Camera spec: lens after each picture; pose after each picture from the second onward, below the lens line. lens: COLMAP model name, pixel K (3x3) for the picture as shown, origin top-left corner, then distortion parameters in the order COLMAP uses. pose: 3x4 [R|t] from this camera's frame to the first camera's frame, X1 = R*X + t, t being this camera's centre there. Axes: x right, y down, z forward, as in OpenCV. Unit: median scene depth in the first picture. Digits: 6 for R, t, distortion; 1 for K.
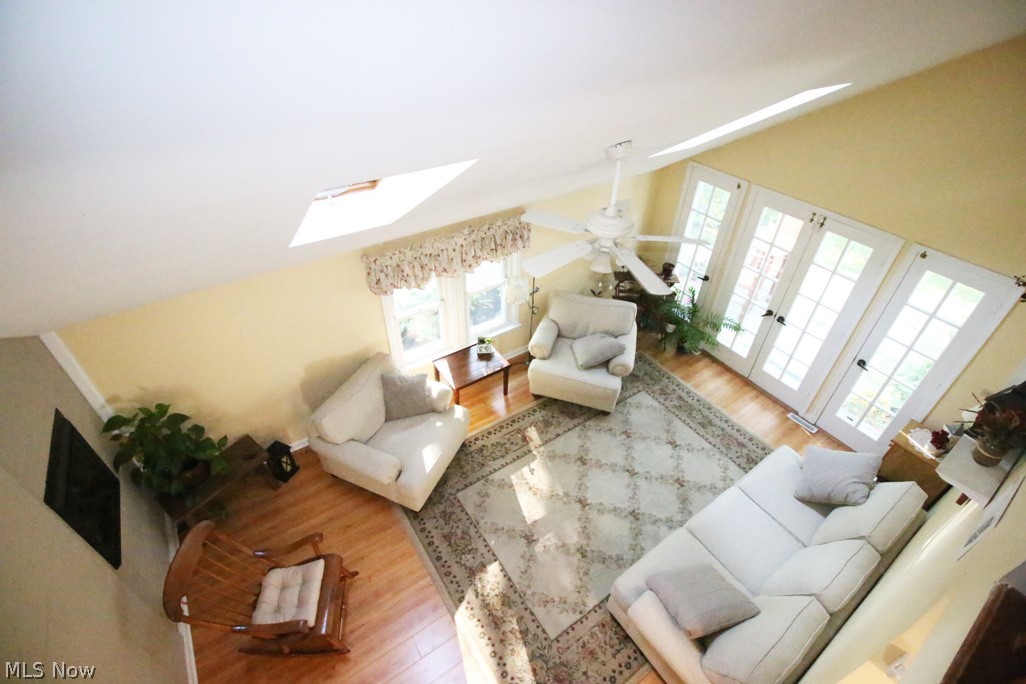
lens RADIAL K [[467.6, 0, 515.6], [0, 467.6, 326.4], [0, 0, 1]] dist [-0.010067, -0.004766]
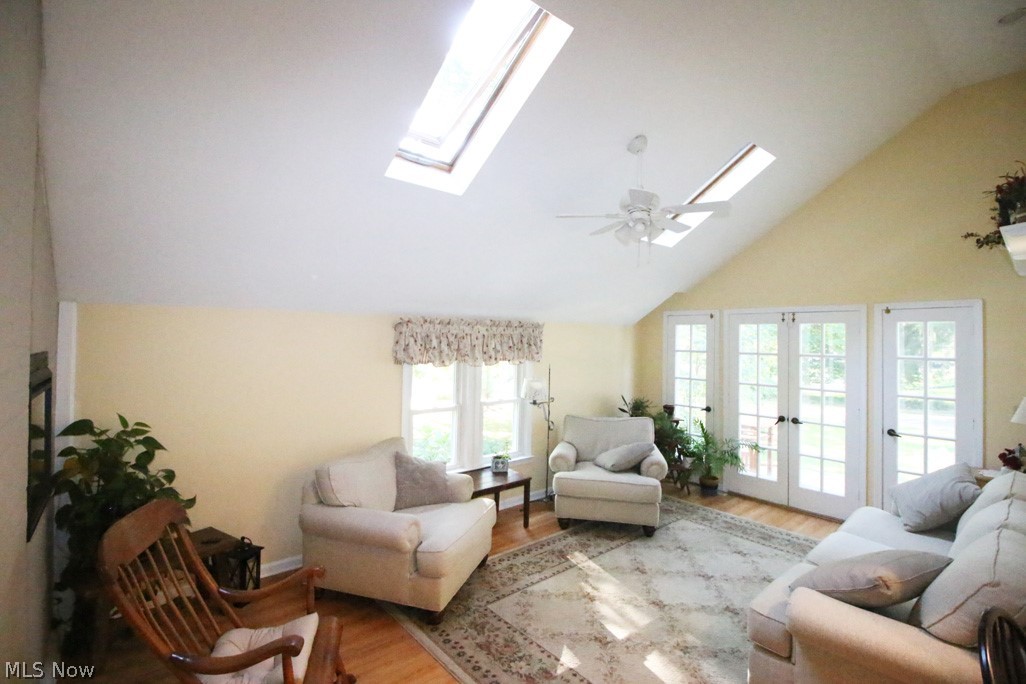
lens RADIAL K [[467.6, 0, 515.0], [0, 467.6, 326.3], [0, 0, 1]] dist [-0.010067, -0.004766]
pose [[0.994419, -0.007317, 0.105248, -0.148616], [0.071656, 0.779035, -0.622873, 0.450298], [-0.077434, 0.626938, 0.775211, 0.156501]]
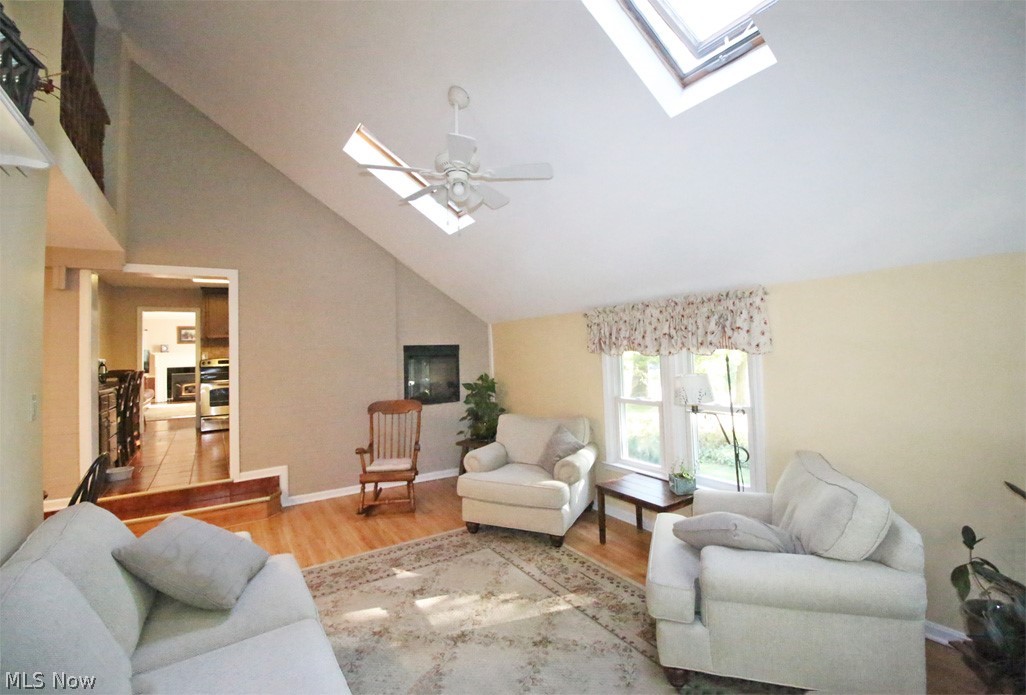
lens RADIAL K [[467.6, 0, 515.9], [0, 467.6, 331.4], [0, 0, 1]] dist [-0.010067, -0.004766]
pose [[-0.027758, -0.066954, -0.997370, 0.728997], [-0.590034, 0.806497, -0.037719, 0.033307], [0.806901, 0.587435, -0.061892, 0.813147]]
